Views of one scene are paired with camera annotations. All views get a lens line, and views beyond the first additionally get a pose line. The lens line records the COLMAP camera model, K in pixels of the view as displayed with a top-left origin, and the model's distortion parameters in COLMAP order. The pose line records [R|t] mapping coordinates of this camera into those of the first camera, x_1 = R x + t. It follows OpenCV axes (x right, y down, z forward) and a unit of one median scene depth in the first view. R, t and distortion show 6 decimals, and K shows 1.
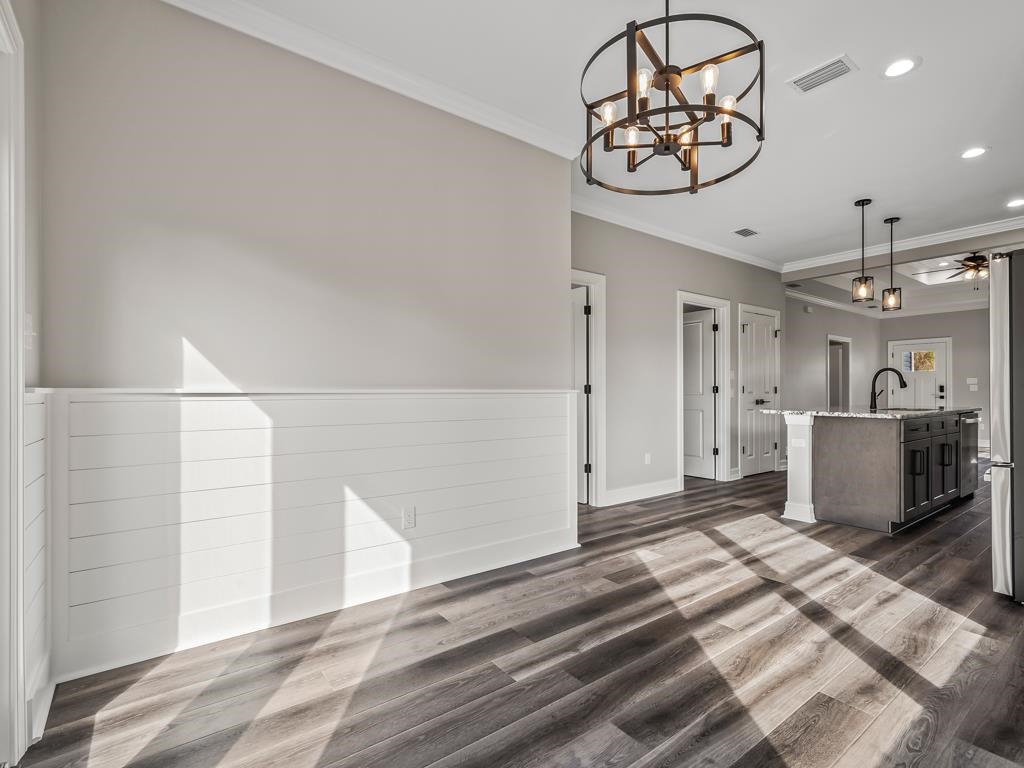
lens RADIAL K [[502.6, 0, 550.7], [0, 502.6, 390.0], [0, 0, 1]] dist [0.003894, 0.000206]
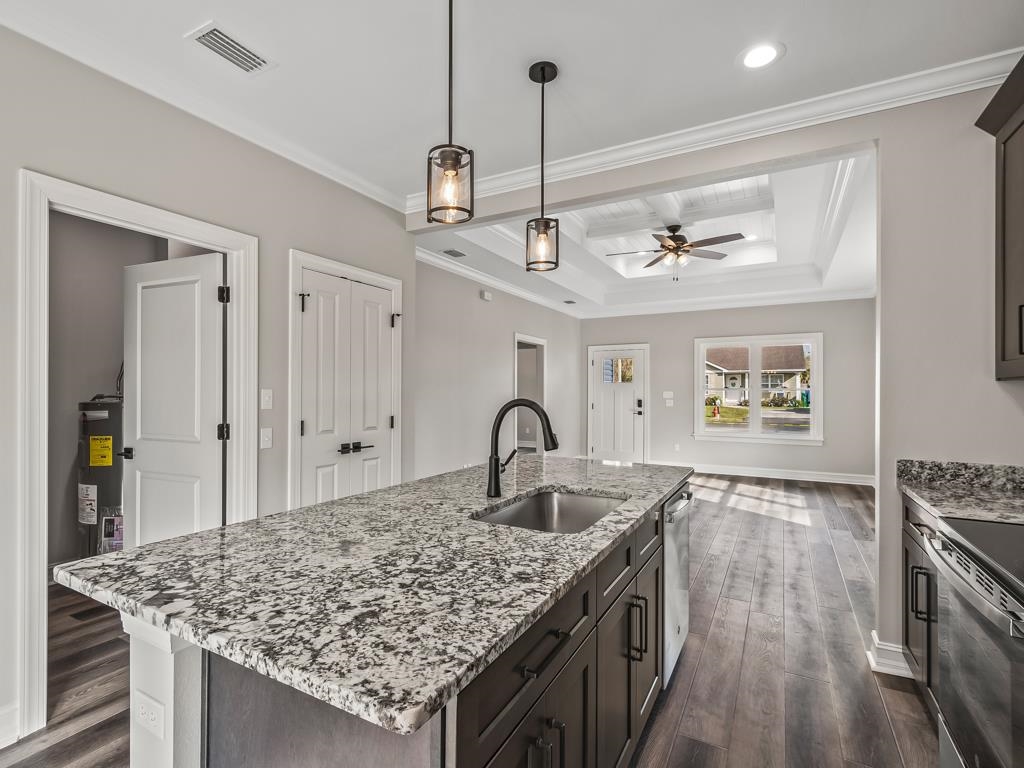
lens RADIAL K [[508.9, 0, 507.2], [0, 508.9, 387.0], [0, 0, 1]] dist [-0.000353, -0.000221]
pose [[0.921195, 0.008588, 0.389008, 0.263816], [-0.006617, 0.999958, -0.006407, -0.027222], [-0.389046, 0.003328, 0.921212, 0.330644]]
